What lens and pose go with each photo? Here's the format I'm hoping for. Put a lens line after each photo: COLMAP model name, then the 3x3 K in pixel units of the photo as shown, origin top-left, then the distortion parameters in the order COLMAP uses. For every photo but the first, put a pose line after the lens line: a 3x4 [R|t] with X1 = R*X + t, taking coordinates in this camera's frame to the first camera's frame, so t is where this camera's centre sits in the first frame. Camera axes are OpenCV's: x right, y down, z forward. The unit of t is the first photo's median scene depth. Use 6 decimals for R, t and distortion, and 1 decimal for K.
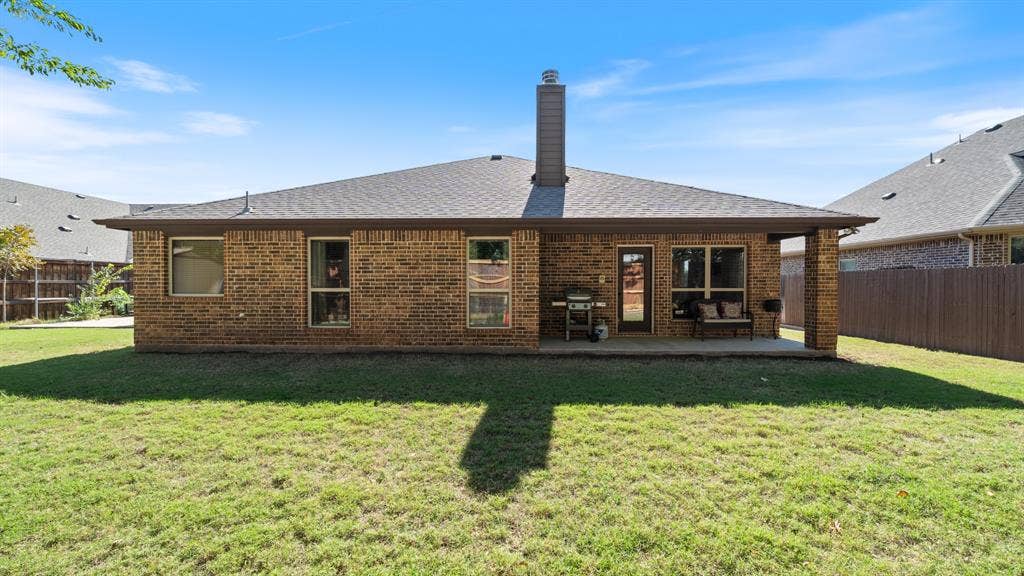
lens RADIAL K [[393.1, 0, 510.1], [0, 393.1, 281.6], [0, 0, 1]] dist [-0.000450, -0.000039]
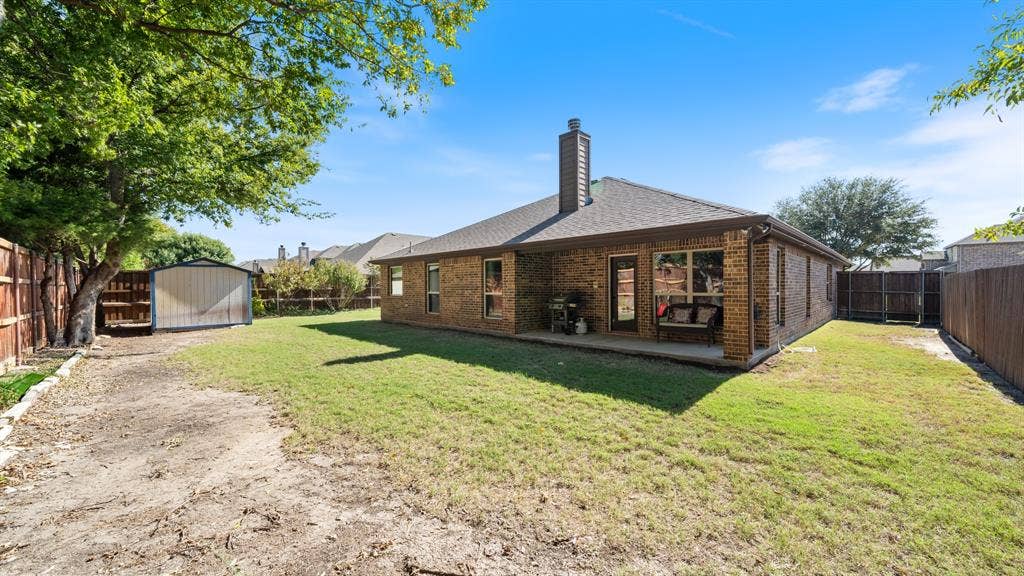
lens RADIAL K [[372.5, 0, 508.7], [0, 372.5, 282.7], [0, 0, 1]] dist [0.000050, -0.000011]
pose [[0.725000, -0.014989, -0.688586, 0.844810], [0.012968, 0.999883, -0.008111, -0.007131], [0.688627, -0.003049, 0.725109, -0.007479]]
